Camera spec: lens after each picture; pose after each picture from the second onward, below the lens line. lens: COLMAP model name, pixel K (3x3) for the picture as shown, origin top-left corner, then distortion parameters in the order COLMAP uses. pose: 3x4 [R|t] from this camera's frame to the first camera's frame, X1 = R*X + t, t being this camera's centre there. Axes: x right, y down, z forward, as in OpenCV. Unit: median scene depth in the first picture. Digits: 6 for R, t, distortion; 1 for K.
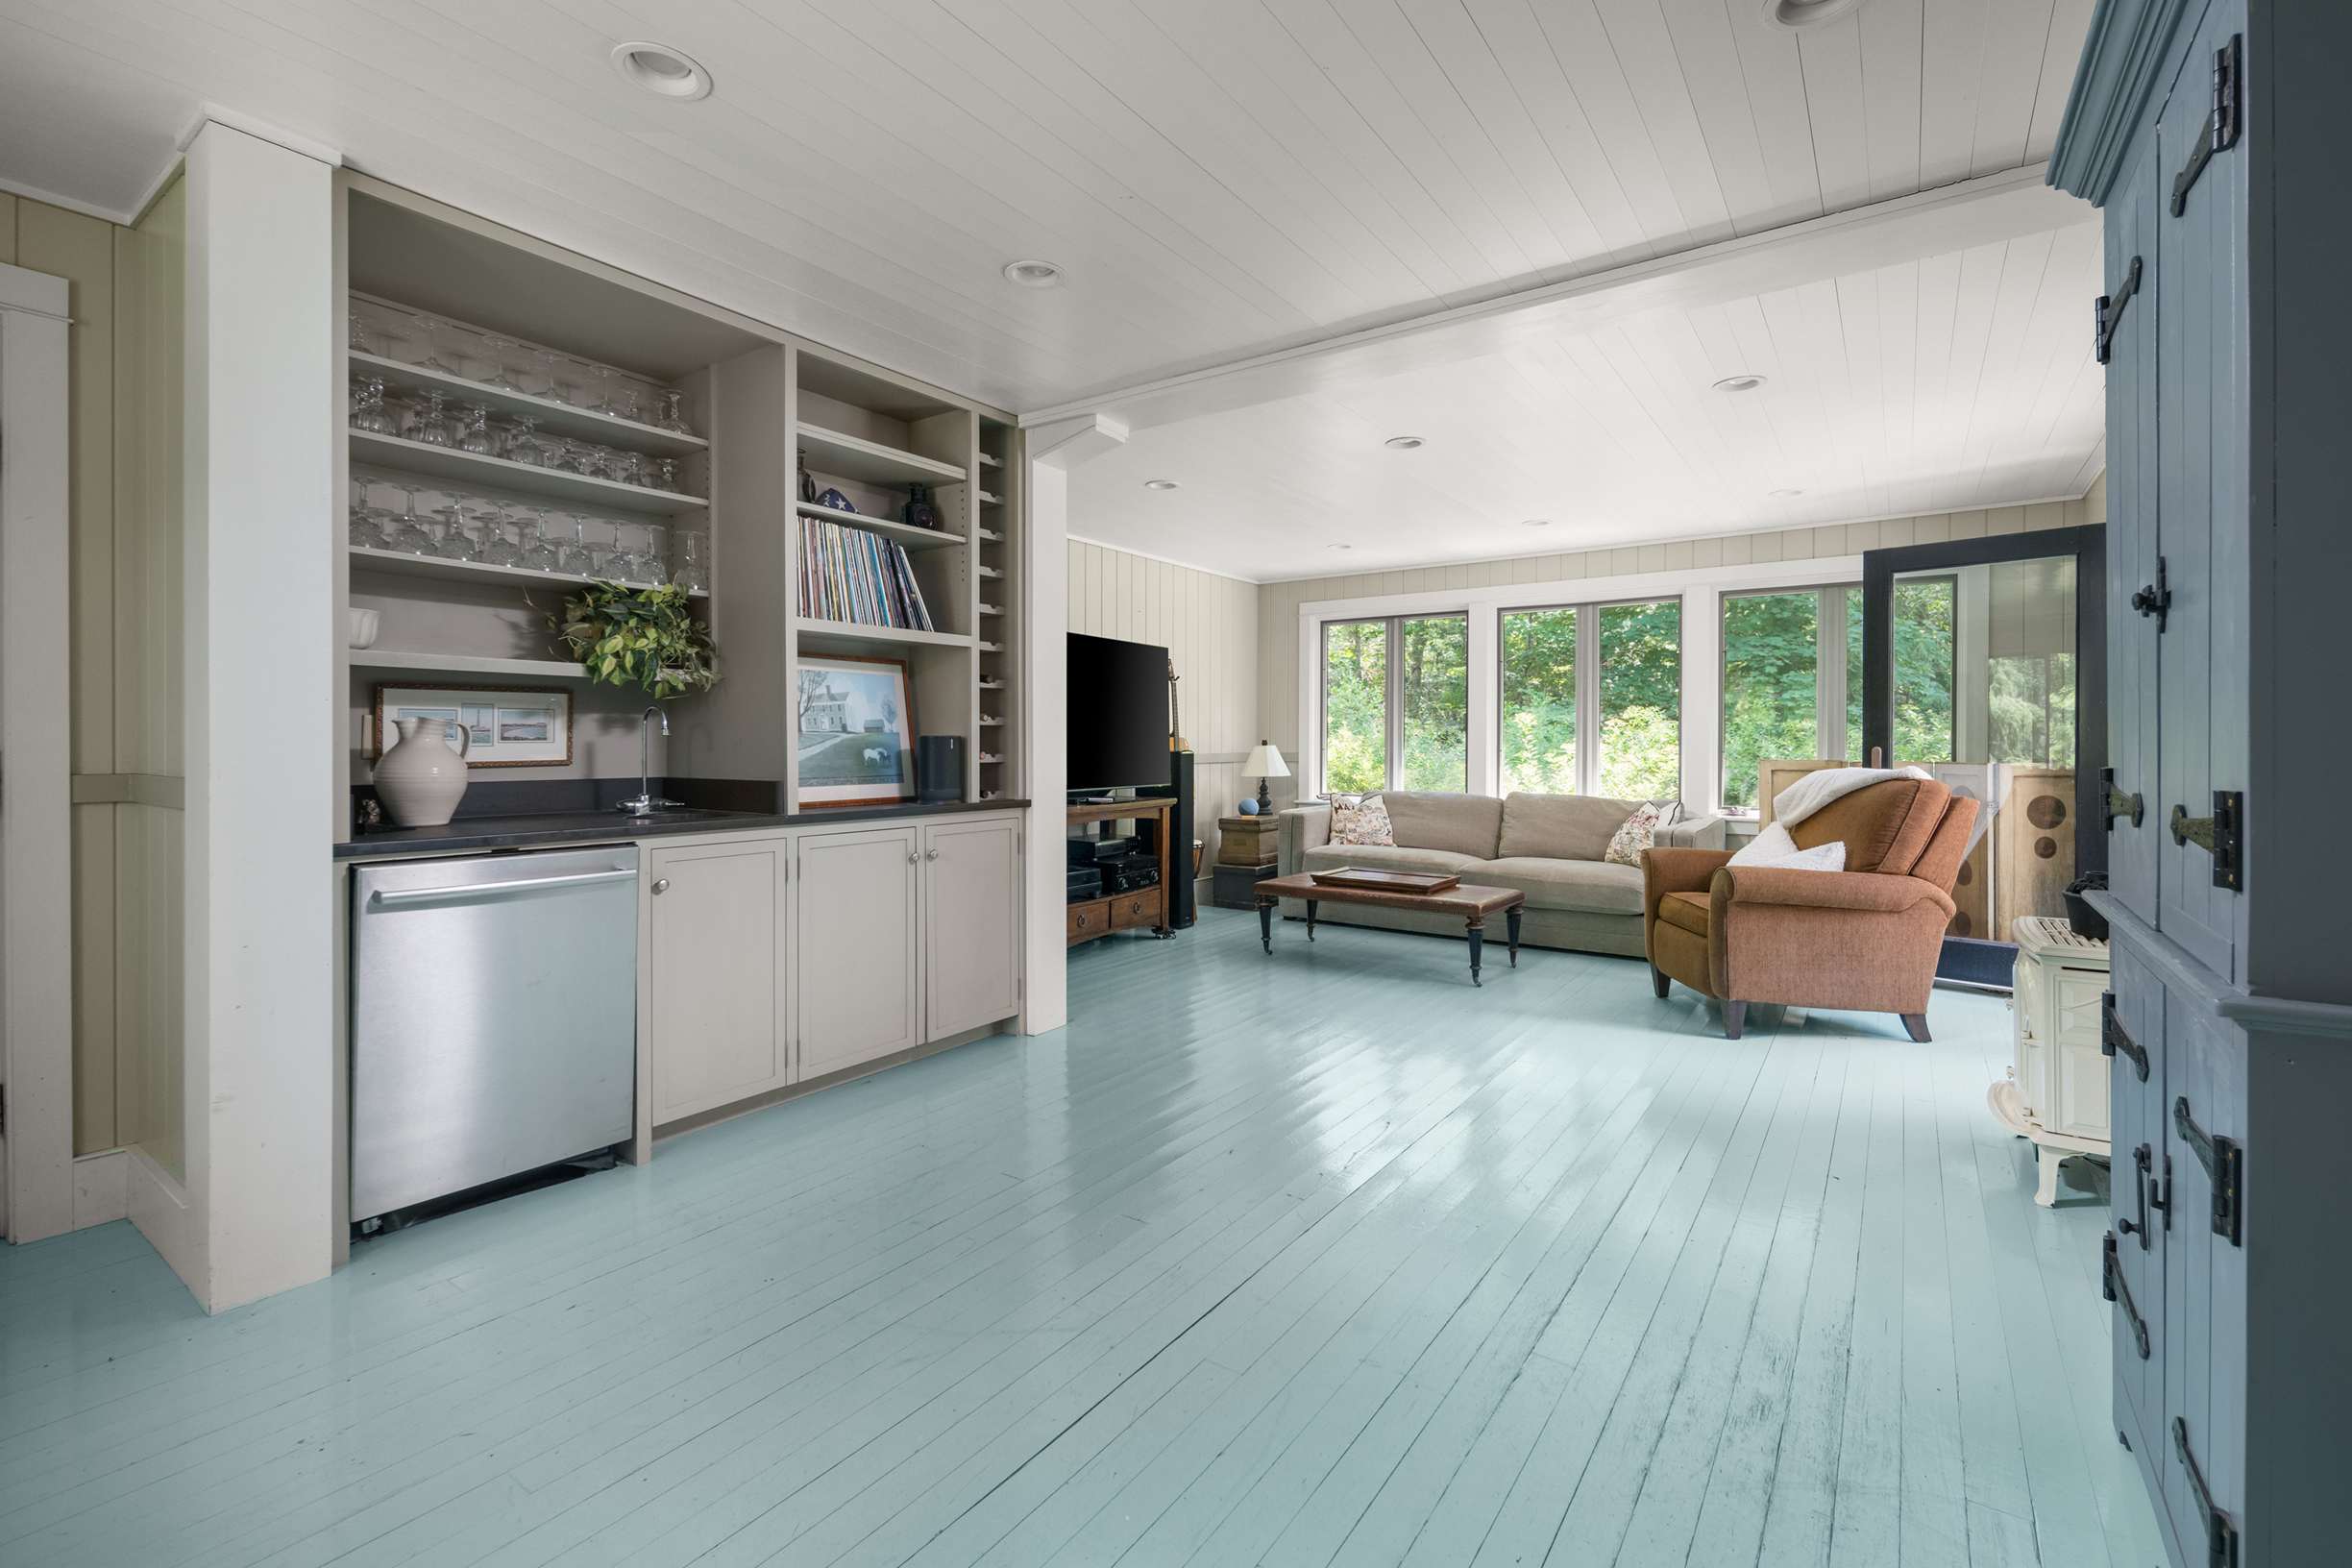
lens RADIAL K [[1025.0, 0, 1179.3], [0, 1025.0, 761.6], [0, 0, 1]] dist [0.000463, -0.000020]
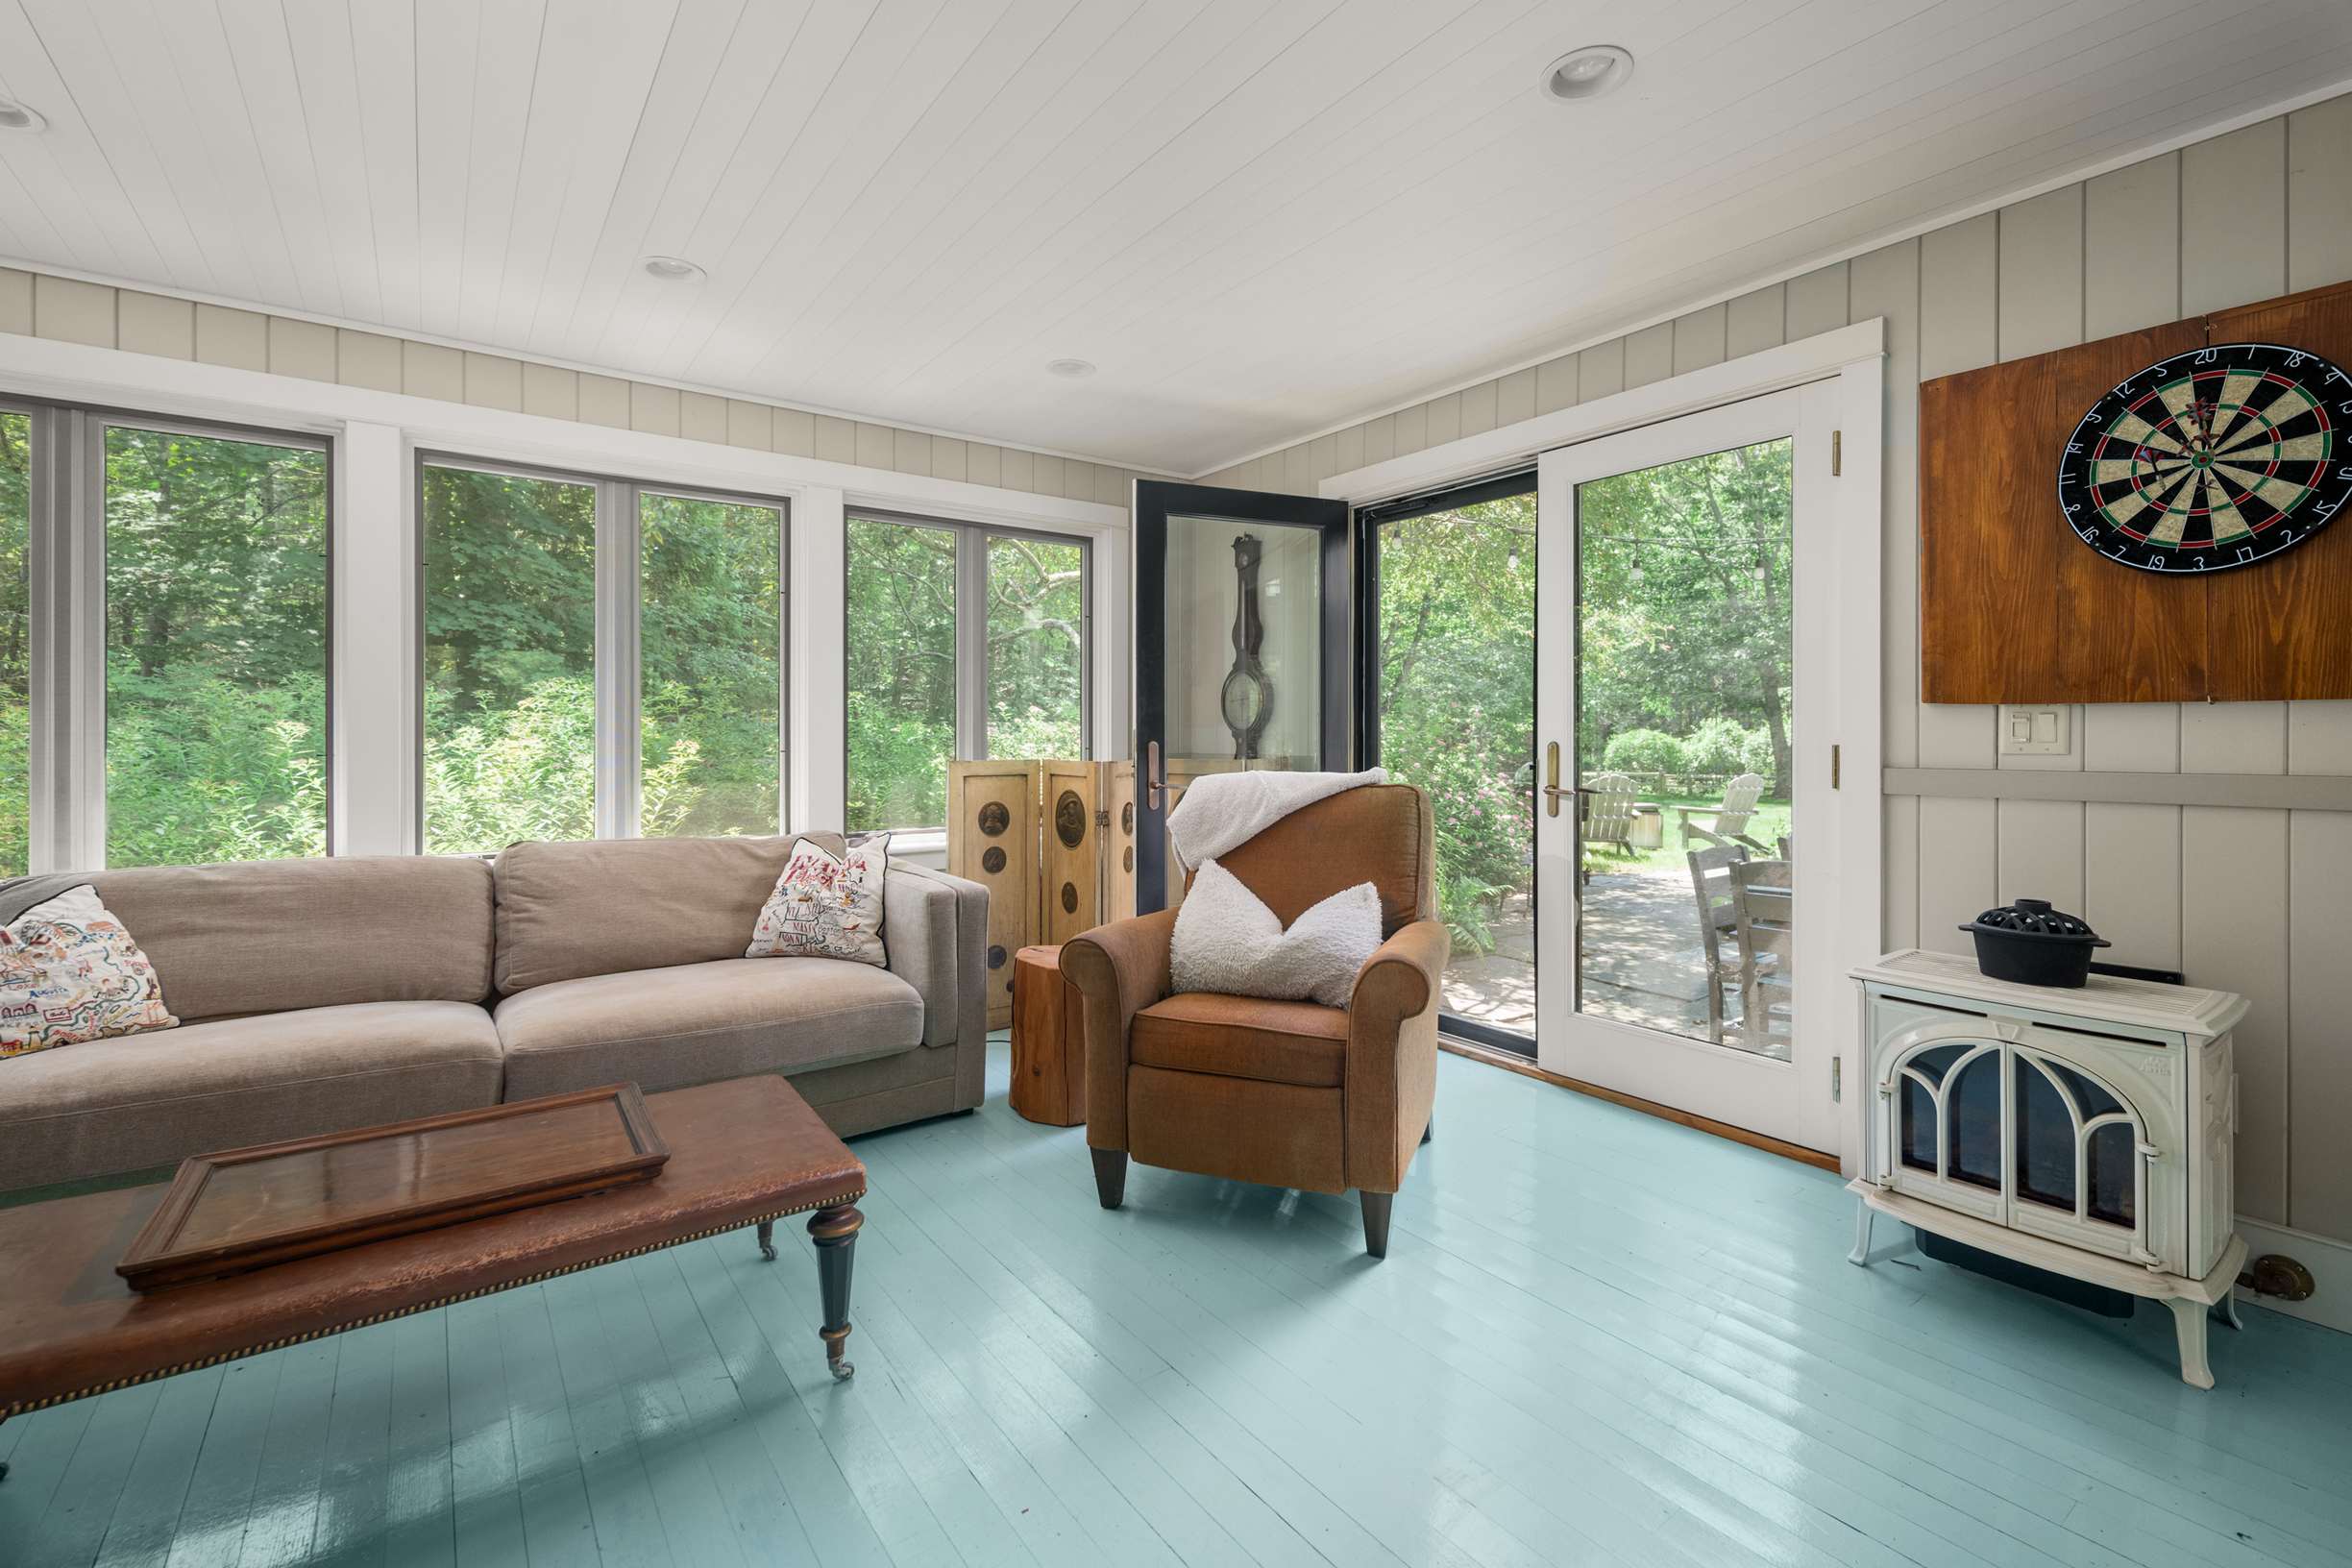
lens RADIAL K [[1025.0, 0, 1226.0], [0, 1025.0, 737.7], [0, 0, 1]] dist [0.000463, -0.000020]
pose [[0.288878, -0.000349, 0.957366, -0.024158], [0.011164, 0.999933, -0.003004, -0.011548], [-0.957301, 0.011556, 0.288862, 0.612593]]
